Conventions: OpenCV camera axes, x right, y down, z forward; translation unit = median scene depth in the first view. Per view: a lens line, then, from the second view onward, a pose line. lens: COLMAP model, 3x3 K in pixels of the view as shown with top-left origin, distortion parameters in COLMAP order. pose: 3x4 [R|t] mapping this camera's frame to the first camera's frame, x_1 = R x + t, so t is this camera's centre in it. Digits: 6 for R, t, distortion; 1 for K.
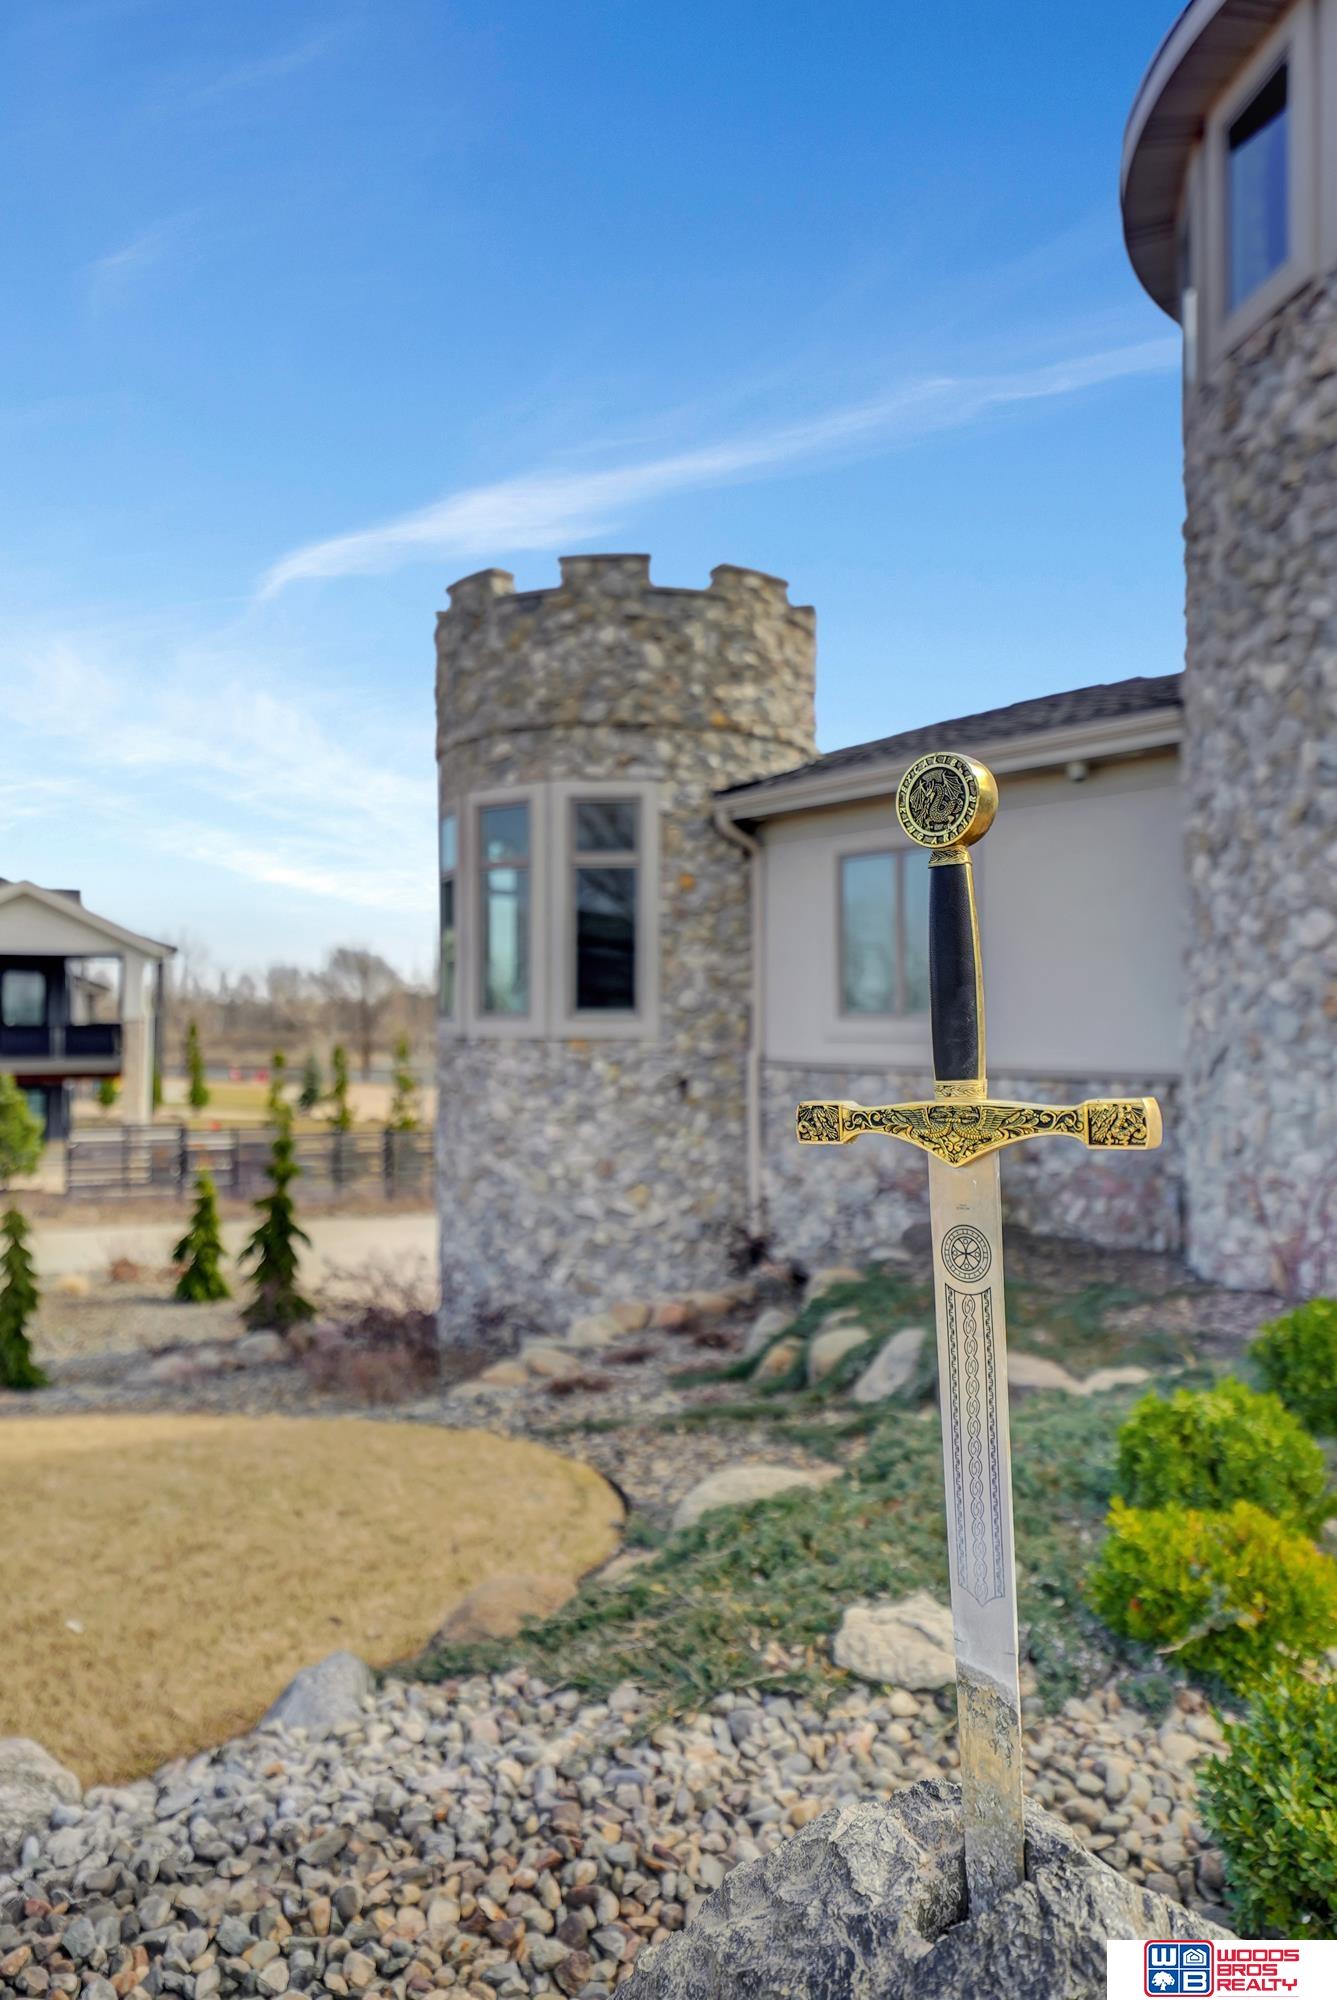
lens RADIAL K [[1333.9, 0, 668.5], [0, 1333.9, 1000.0], [0, 0, 1]] dist [-0.003323, 0.000350]
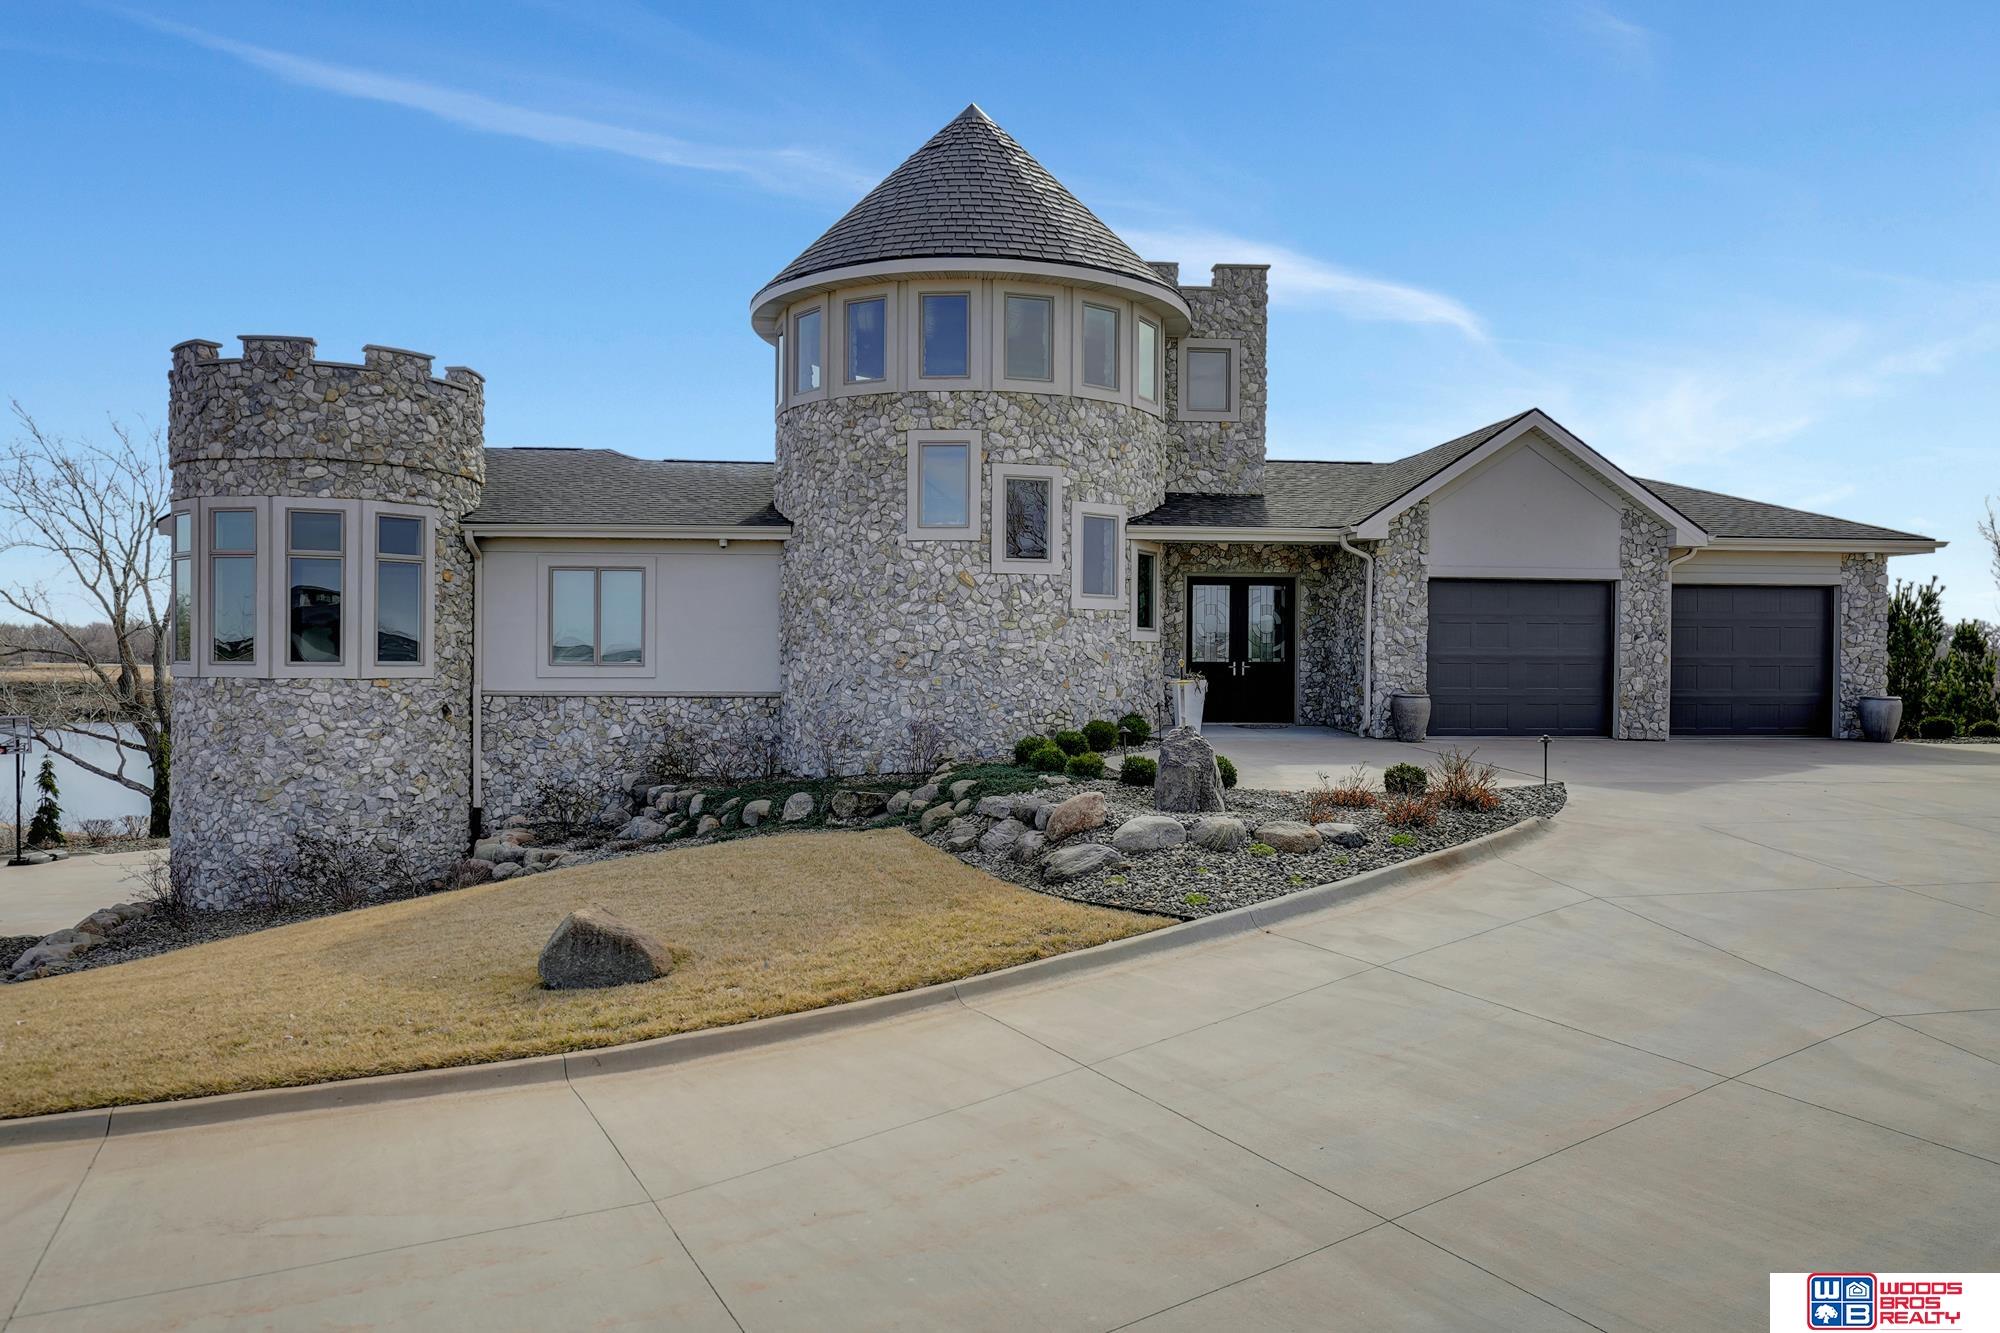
lens RADIAL K [[1352.3, 0, 1000.0], [0, 1352.3, 666.5], [0, 0, 1]] dist [0.001482, 0.000272]
pose [[0.576220, -0.000799, 0.817294, -0.883625], [-0.018080, 0.999742, 0.013724, -0.017425], [-0.817095, -0.022684, 0.576057, -0.408224]]
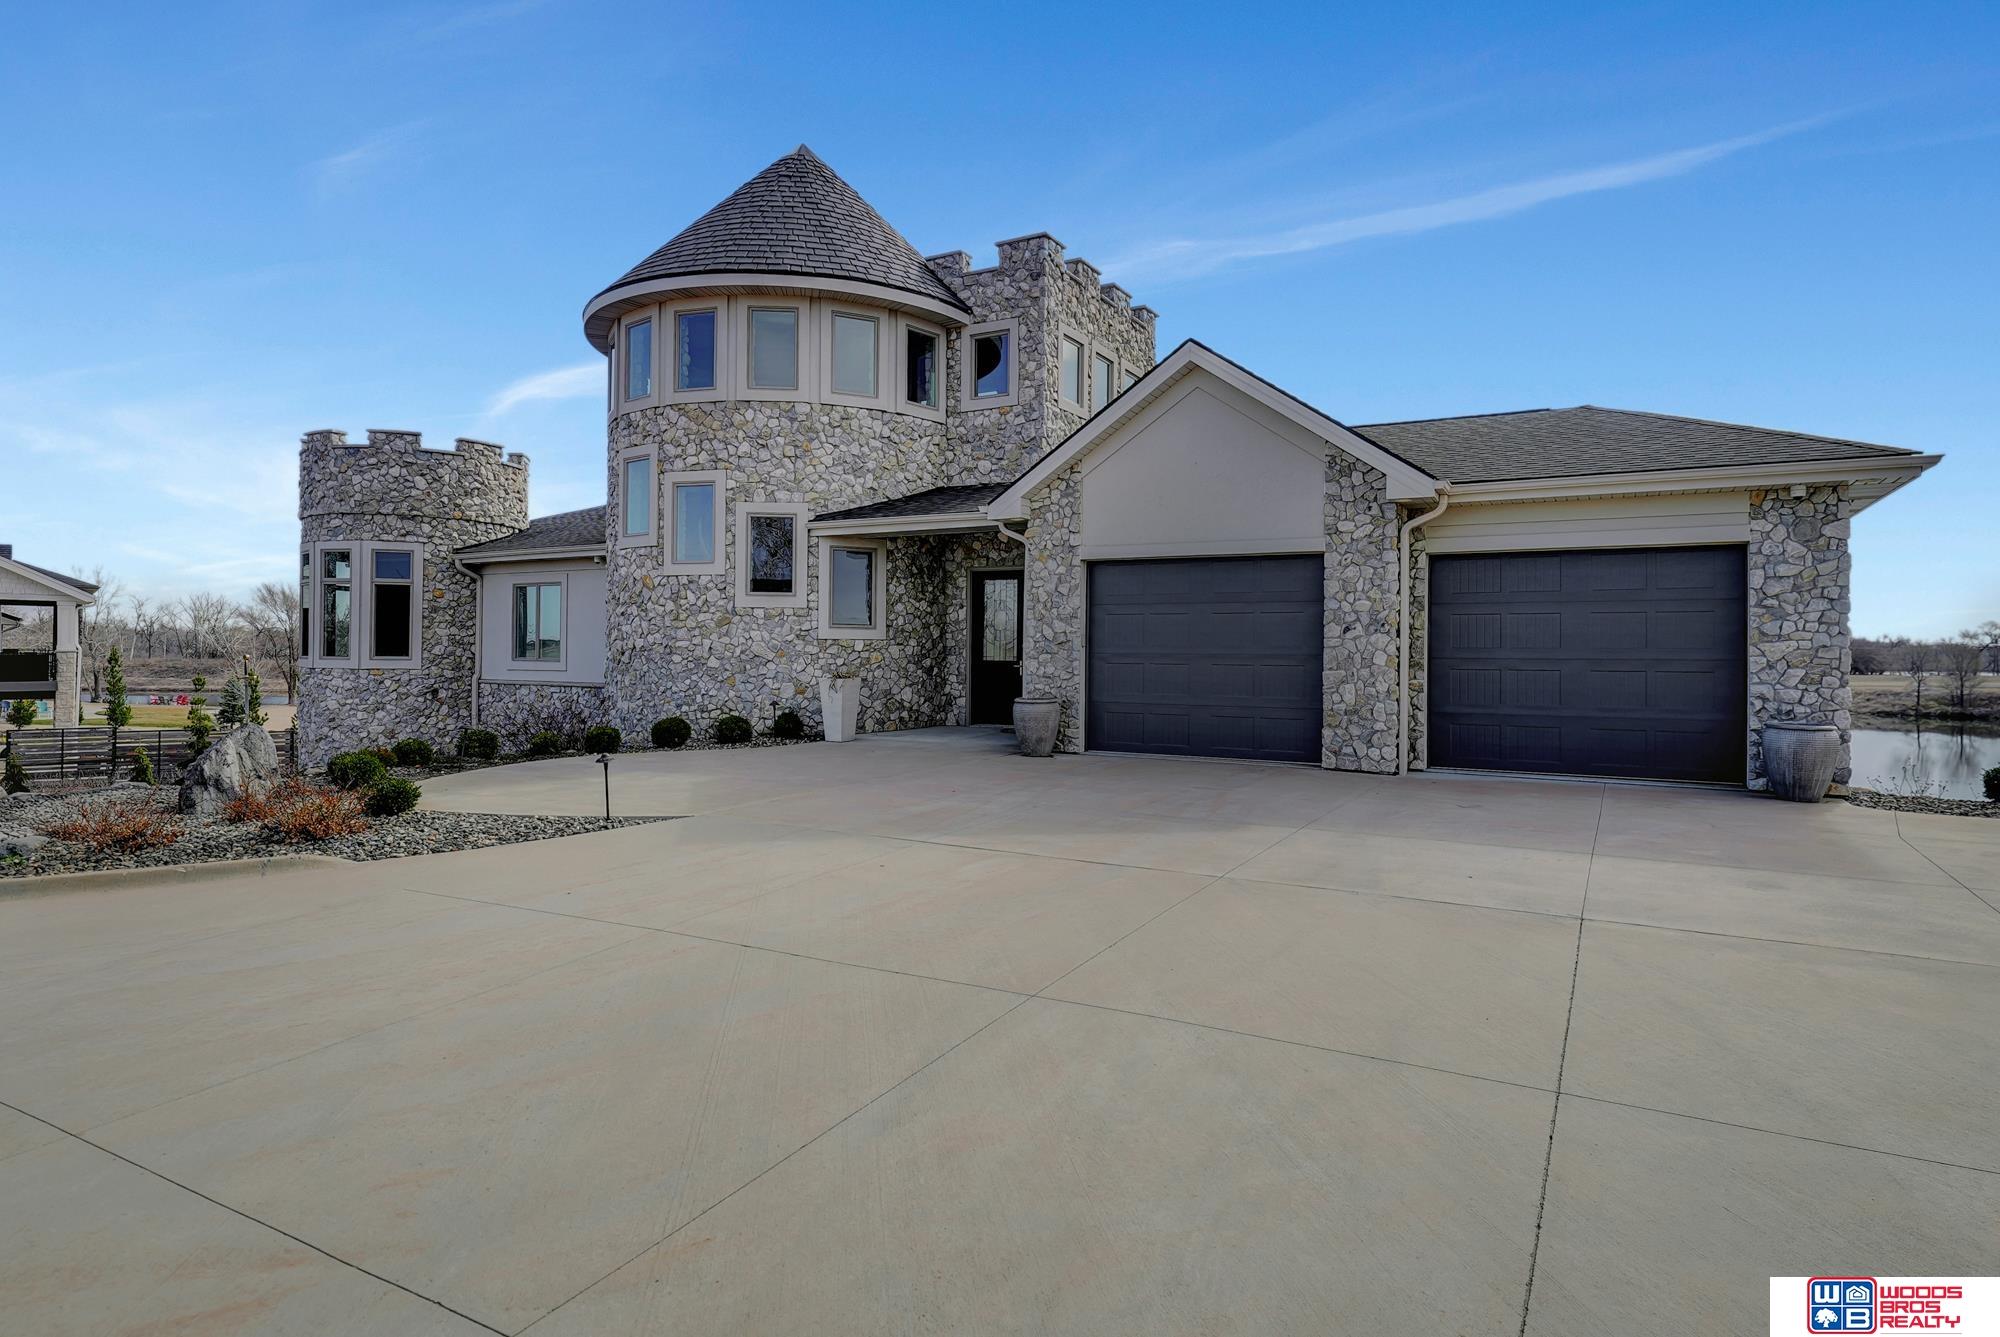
lens RADIAL K [[1070.7, 0, 1012.4], [0, 1070.7, 644.4], [0, 0, 1]] dist [0.003382, 0.000131]
pose [[0.935062, 0.012864, 0.354252, 0.256622], [-0.015222, 0.999877, 0.003871, -0.029775], [-0.354158, -0.009013, 0.935142, -0.858266]]
